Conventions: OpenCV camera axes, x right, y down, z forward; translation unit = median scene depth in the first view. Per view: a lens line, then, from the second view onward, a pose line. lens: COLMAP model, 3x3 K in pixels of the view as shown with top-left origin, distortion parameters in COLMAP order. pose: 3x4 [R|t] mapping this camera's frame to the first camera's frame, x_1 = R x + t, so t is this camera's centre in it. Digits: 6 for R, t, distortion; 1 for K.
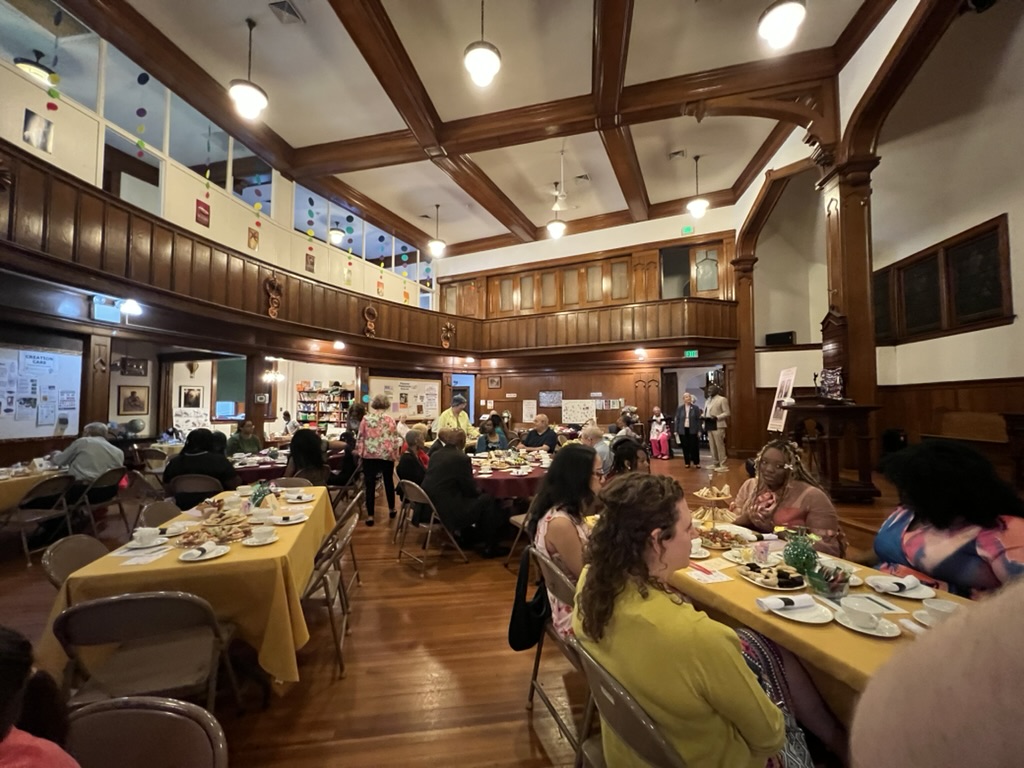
lens RADIAL K [[405.4, 0, 512.0], [0, 405.4, 384.0], [0, 0, 1]] dist [-0.000851, -0.000136]
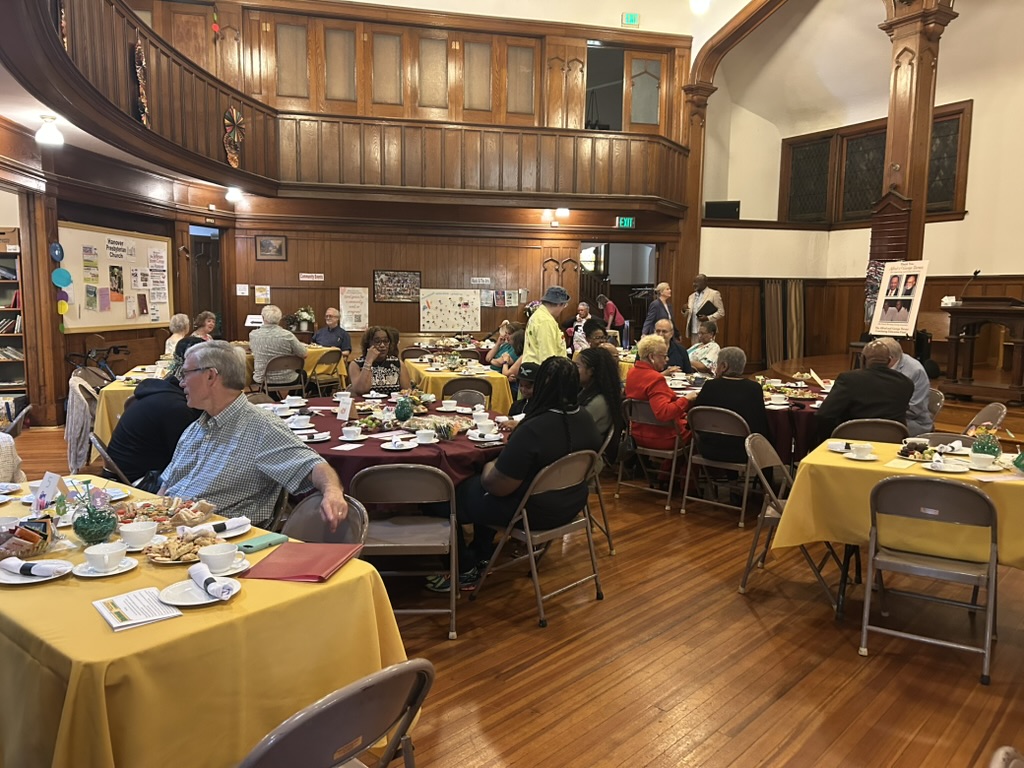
lens RADIAL K [[764.0, 0, 512.0], [0, 764.0, 384.0], [0, 0, 1]] dist [0.057264, -0.073148]
pose [[0.783386, -0.058711, 0.618757, -0.453798], [-0.045409, 0.987462, 0.151188, 0.004207], [-0.619875, -0.146536, 0.770897, 0.111064]]
